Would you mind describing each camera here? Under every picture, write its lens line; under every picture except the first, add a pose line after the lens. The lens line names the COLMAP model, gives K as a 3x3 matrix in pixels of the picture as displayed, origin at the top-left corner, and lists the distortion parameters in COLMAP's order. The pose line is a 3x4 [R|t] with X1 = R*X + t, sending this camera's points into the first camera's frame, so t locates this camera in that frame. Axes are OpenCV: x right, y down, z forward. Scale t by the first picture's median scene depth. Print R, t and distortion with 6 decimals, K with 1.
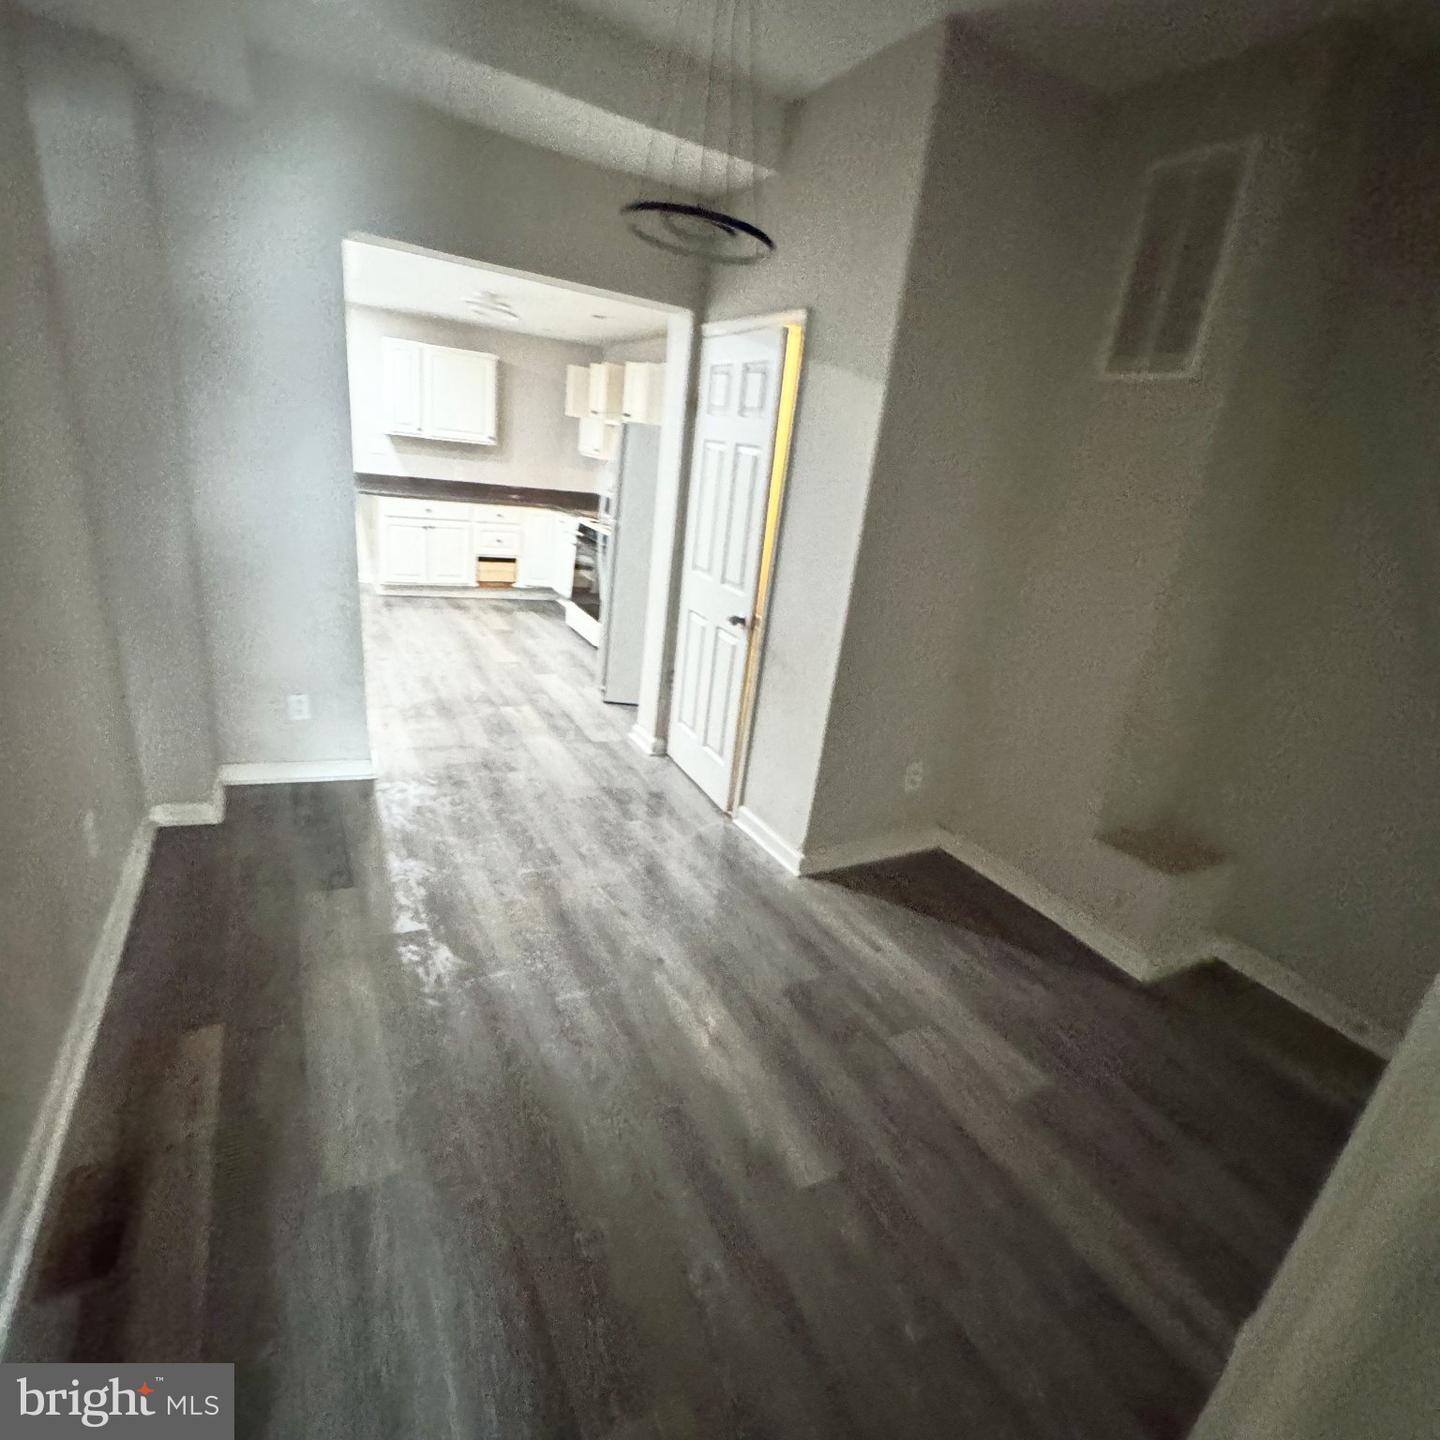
lens RADIAL K [[769.2, 0, 718.0], [0, 769.2, 718.4], [0, 0, 1]] dist [-0.010552, 0.002375]
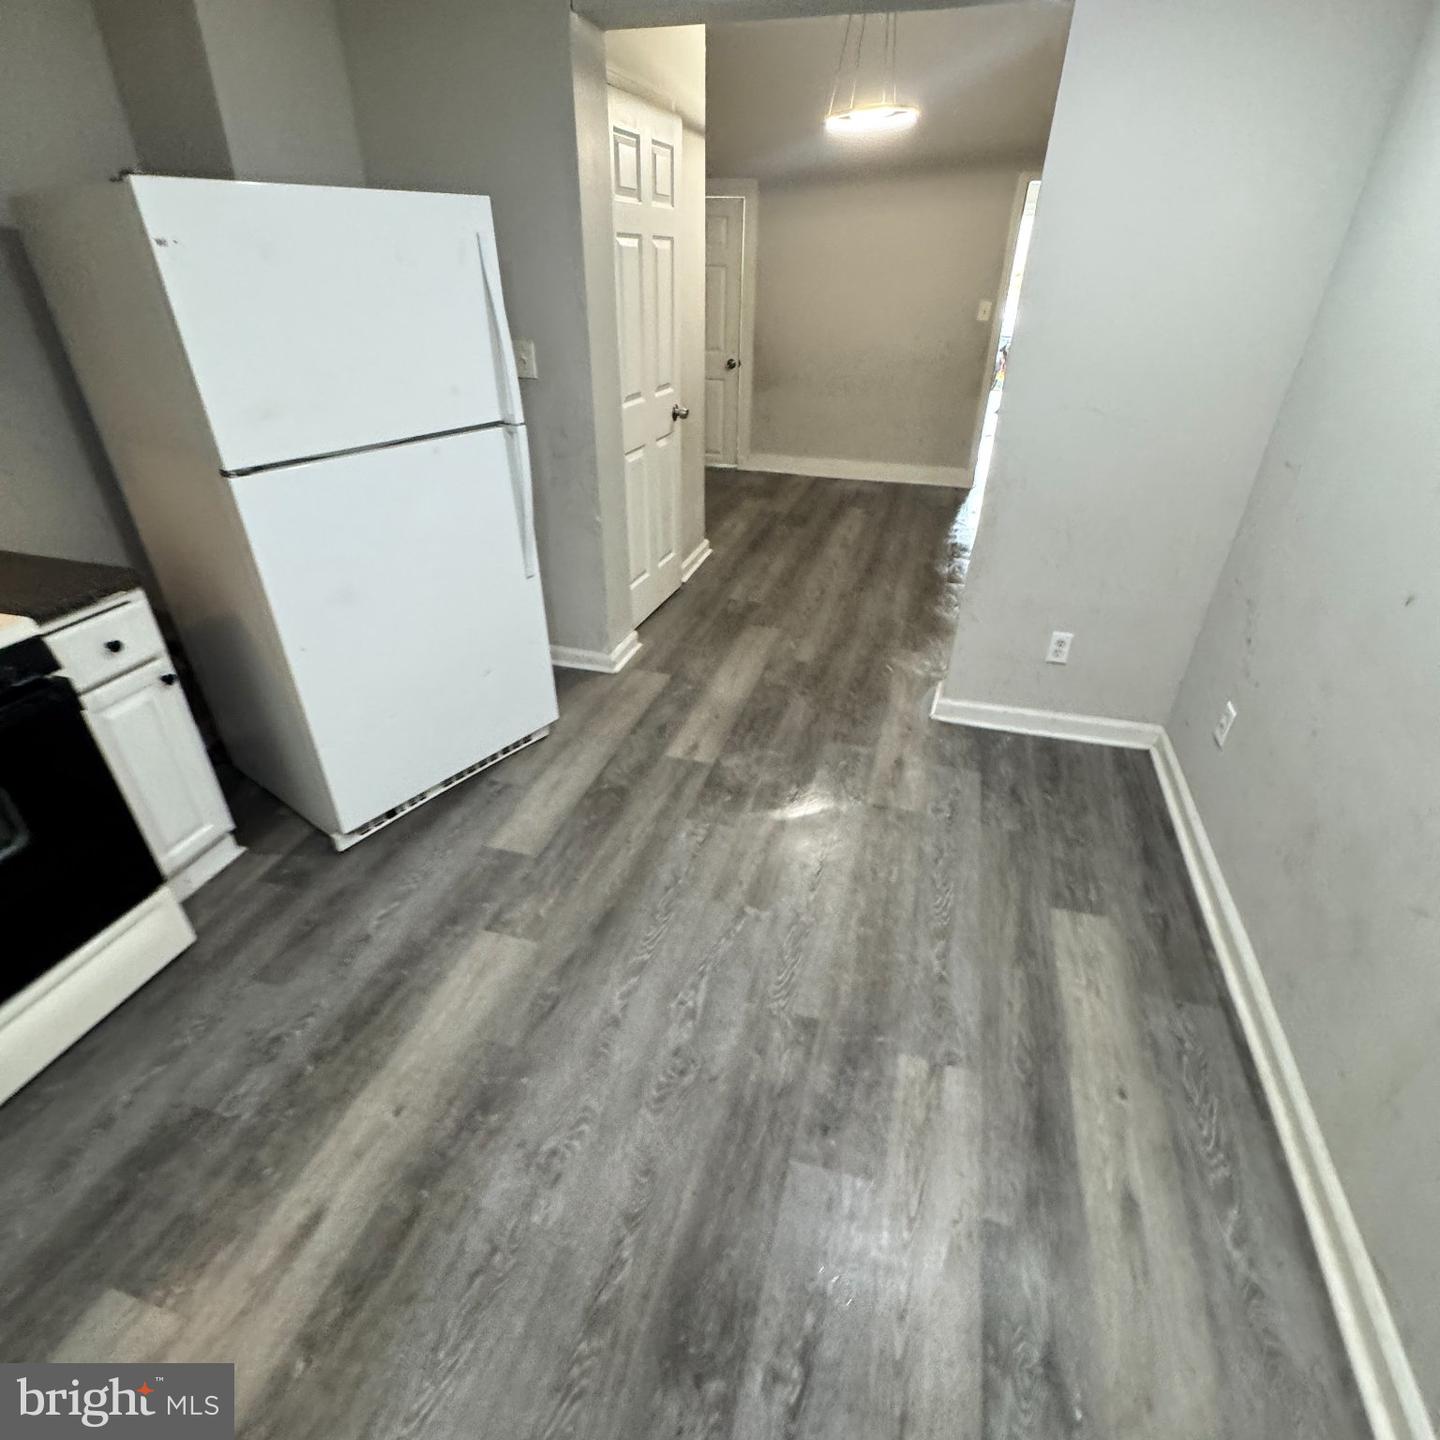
lens RADIAL K [[769.2, 0, 716.1], [0, 769.2, 718.3], [0, 0, 1]] dist [-0.010552, 0.002375]
pose [[-0.700932, -0.470963, 0.535619, -0.745003], [0.142796, 0.643108, 0.752344, -0.615759], [-0.698787, 0.603826, -0.383524, 1.517786]]
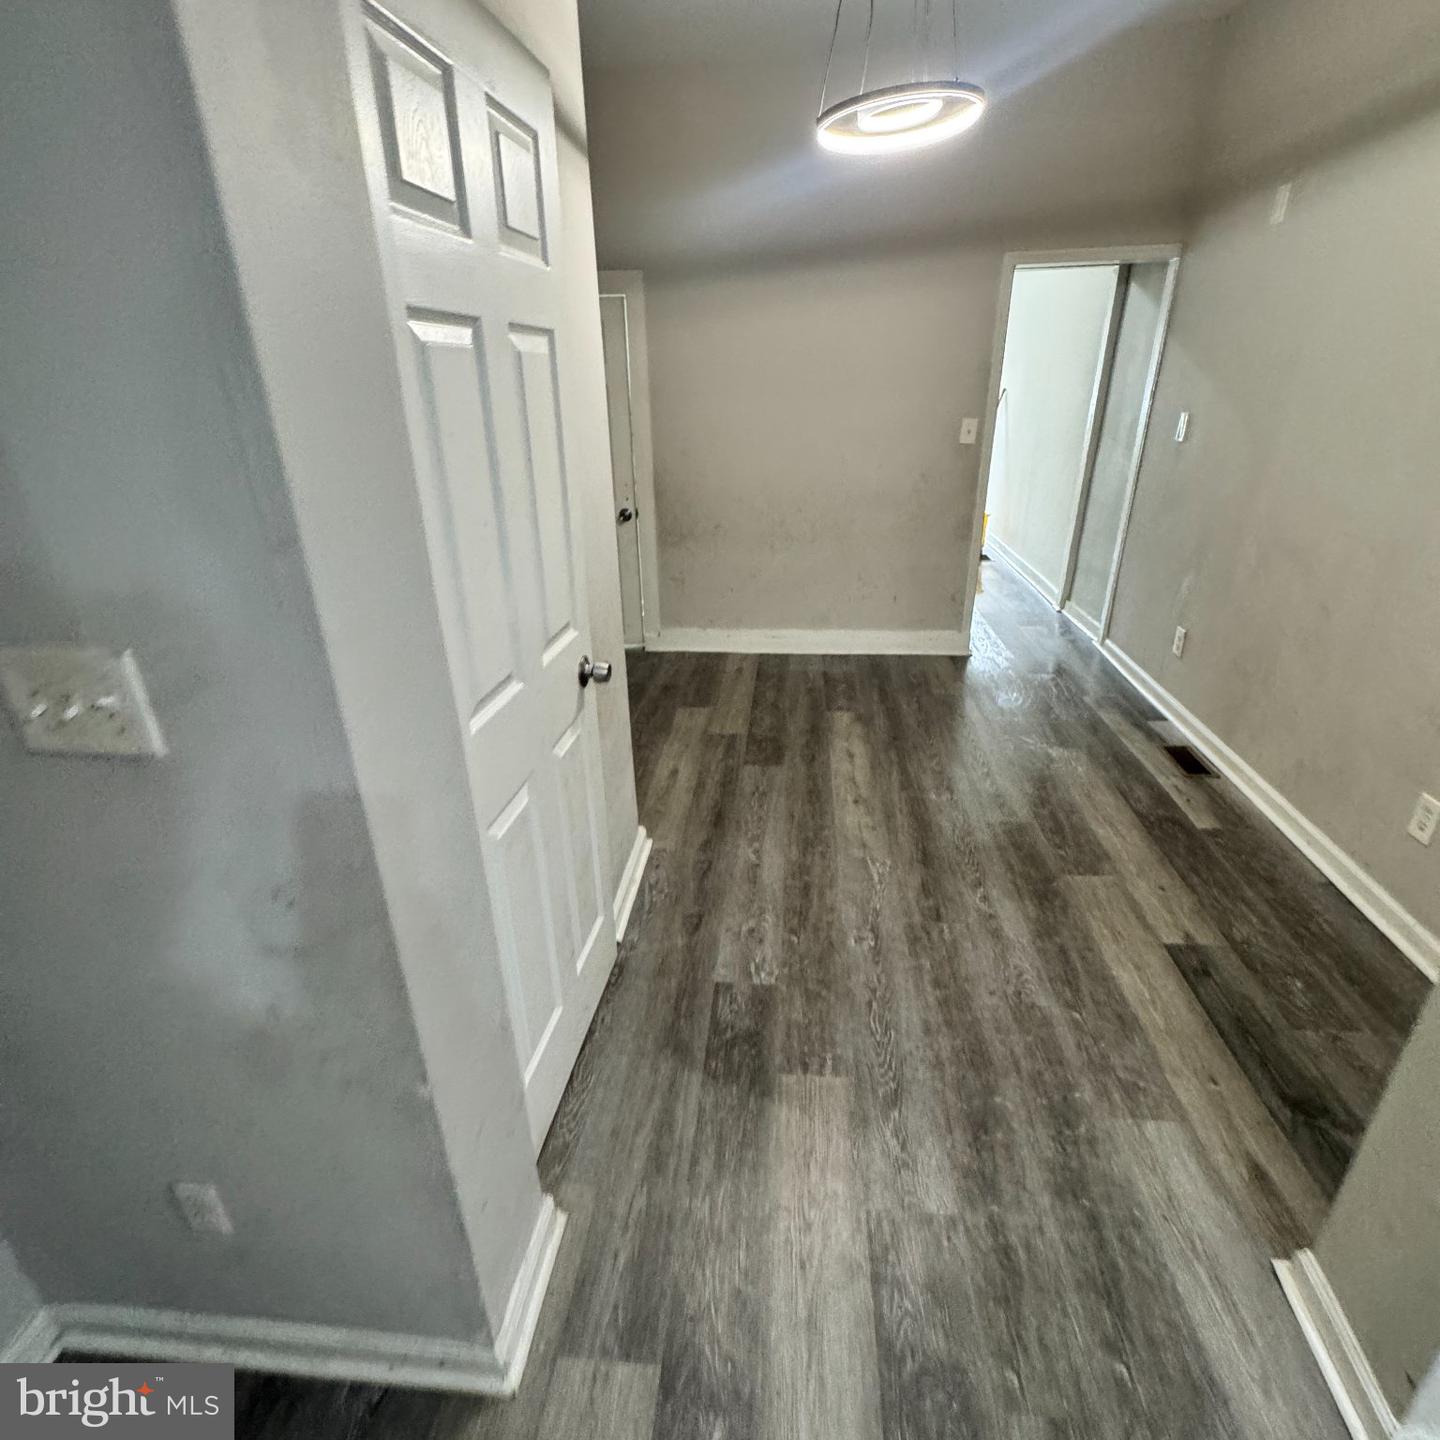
lens RADIAL K [[769.2, 0, 715.1], [0, 769.2, 717.7], [0, 0, 1]] dist [-0.010552, 0.002375]
pose [[-0.822965, -0.318417, 0.470466, -0.285219], [0.114450, 0.718241, 0.686317, -0.429455], [-0.556443, 0.618660, -0.554645, 1.168203]]
